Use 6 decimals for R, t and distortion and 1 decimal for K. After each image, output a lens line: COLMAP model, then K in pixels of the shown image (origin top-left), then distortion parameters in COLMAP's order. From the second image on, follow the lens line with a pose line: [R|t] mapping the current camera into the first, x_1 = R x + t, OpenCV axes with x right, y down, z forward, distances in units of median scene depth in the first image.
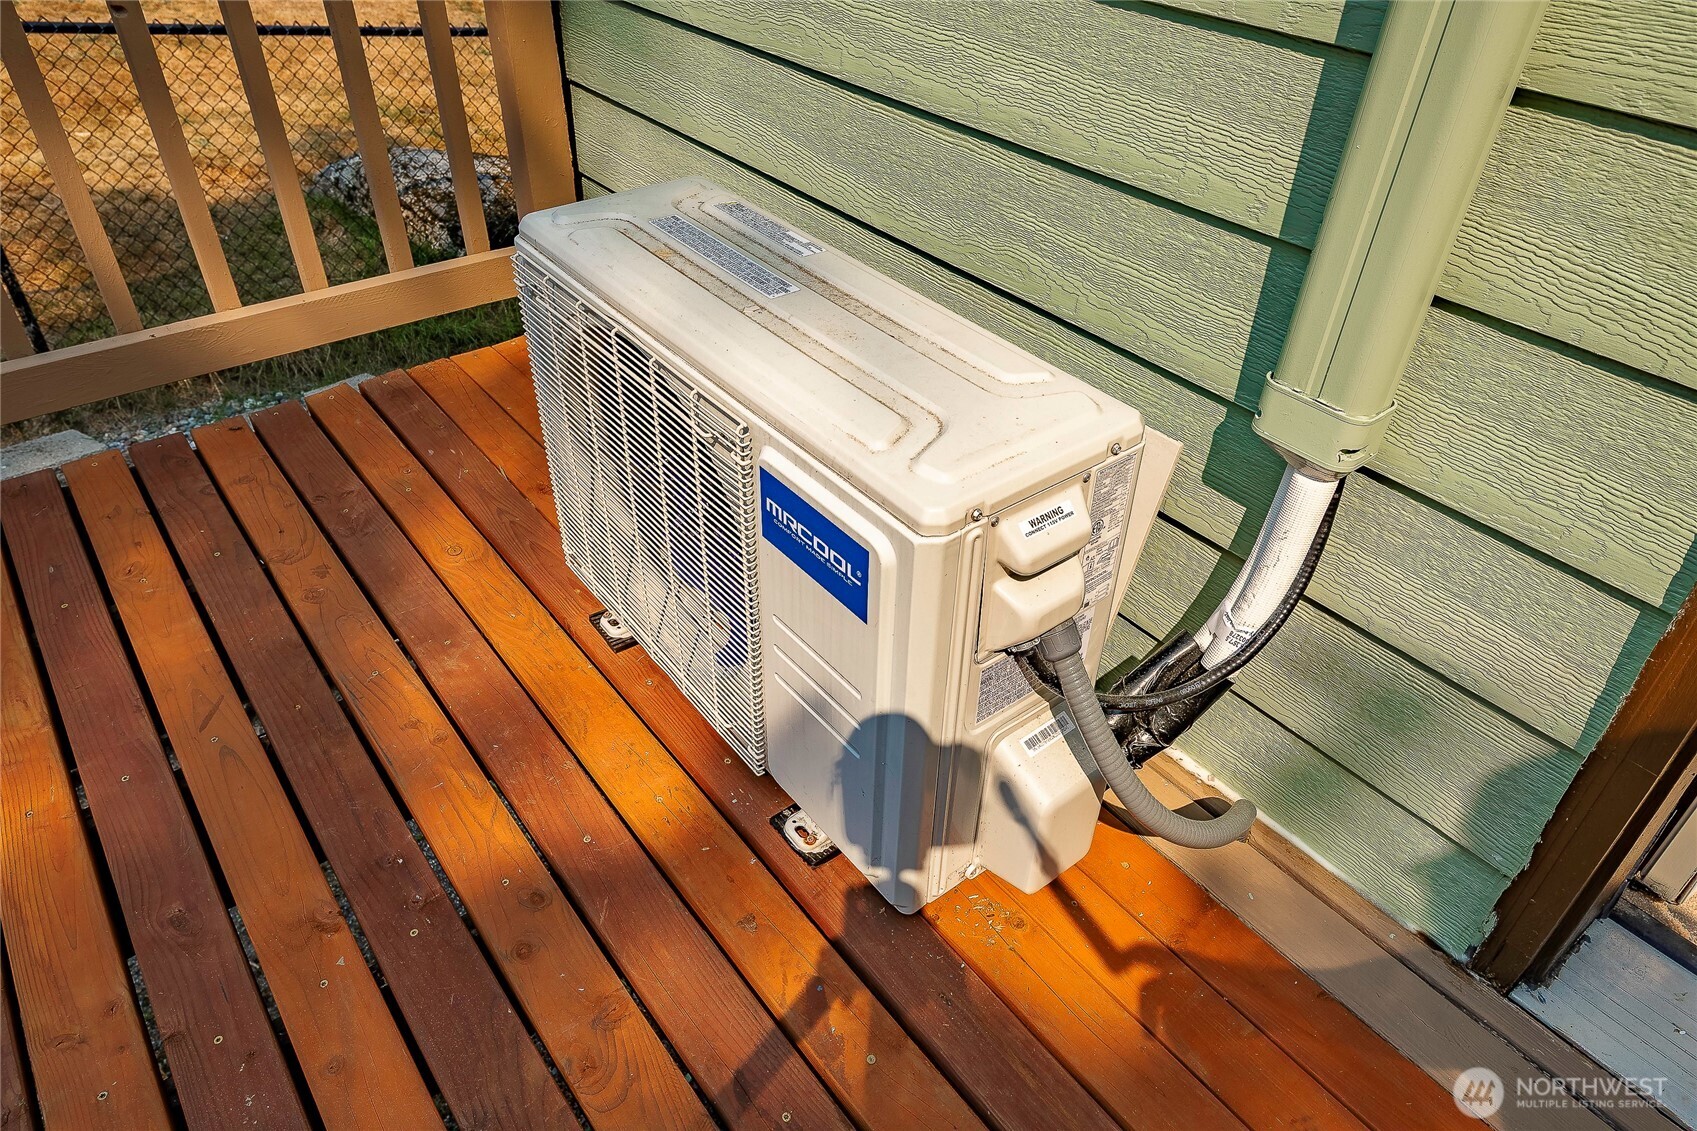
lens RADIAL K [[1109.9, 0, 855.0], [0, 1109.9, 566.4], [0, 0, 1]] dist [-0.001078, -0.000857]
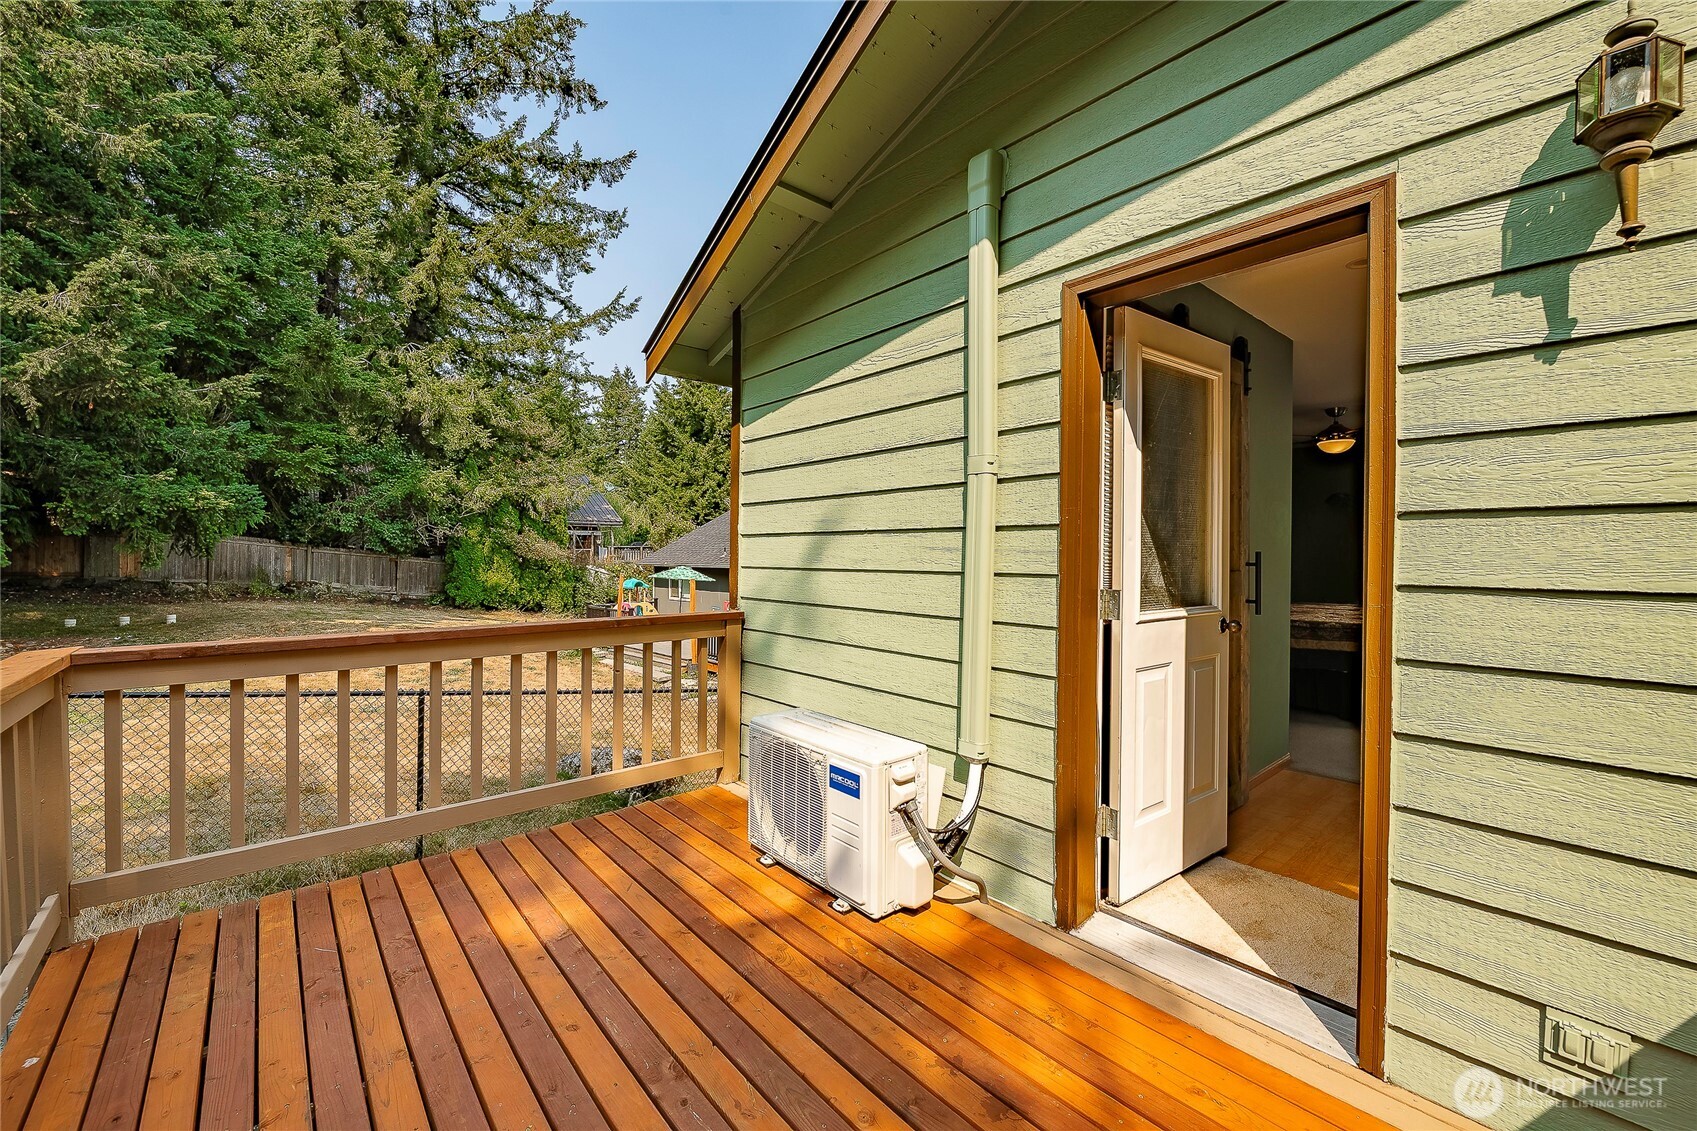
lens RADIAL K [[680.9, 0, 853.0], [0, 680.9, 556.8], [0, 0, 1]] dist [-0.003714, -0.000286]
pose [[0.998378, -0.018838, 0.053717, -0.097079], [0.047522, 0.795323, -0.604321, 0.636631], [-0.031338, 0.605893, 0.794928, -1.088816]]
